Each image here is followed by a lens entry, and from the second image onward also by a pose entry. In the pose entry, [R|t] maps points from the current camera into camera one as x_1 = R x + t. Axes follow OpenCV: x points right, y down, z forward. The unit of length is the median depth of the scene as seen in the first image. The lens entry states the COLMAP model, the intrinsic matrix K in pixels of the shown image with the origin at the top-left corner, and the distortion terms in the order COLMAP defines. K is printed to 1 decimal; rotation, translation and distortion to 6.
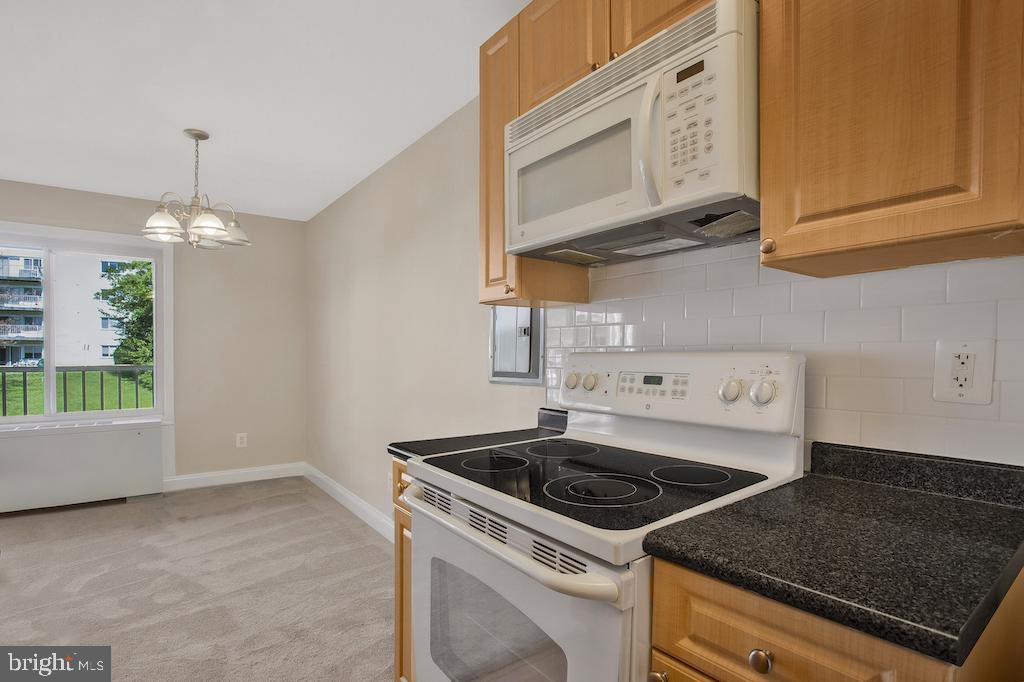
lens RADIAL K [[530.4, 0, 506.6], [0, 530.4, 358.7], [0, 0, 1]] dist [-0.077463, 0.037048]
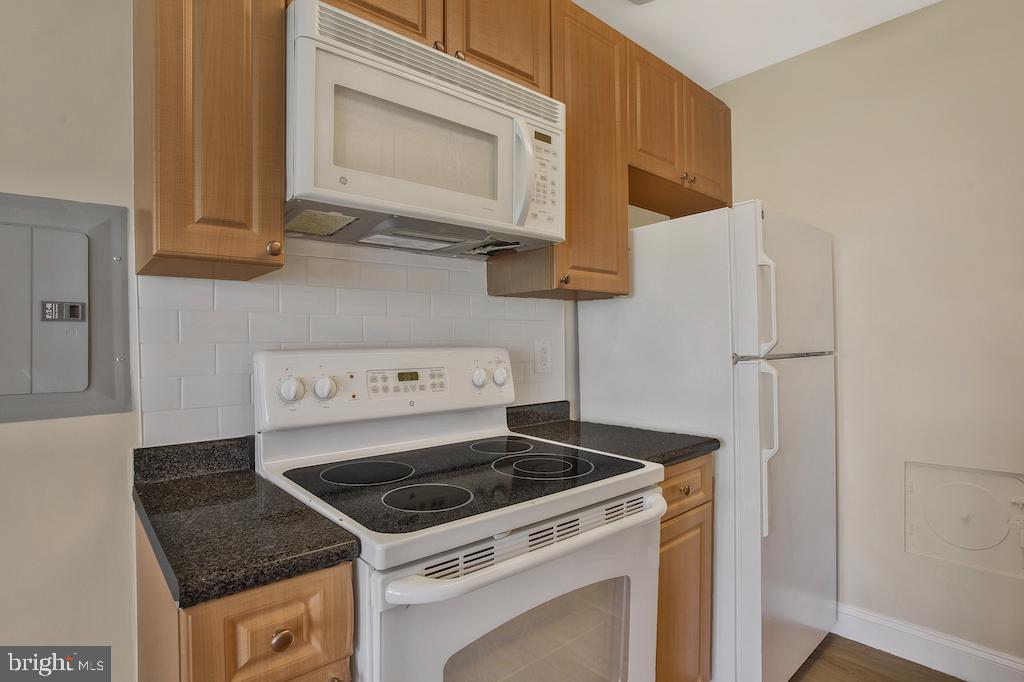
lens RADIAL K [[530.4, 0, 506.6], [0, 530.4, 358.7], [0, 0, 1]] dist [-0.077463, 0.037048]
pose [[-0.112505, -0.025111, 0.993334, -0.751839], [0.020530, 0.999408, 0.027590, -0.016795], [-0.993439, 0.023497, -0.111923, 0.950388]]
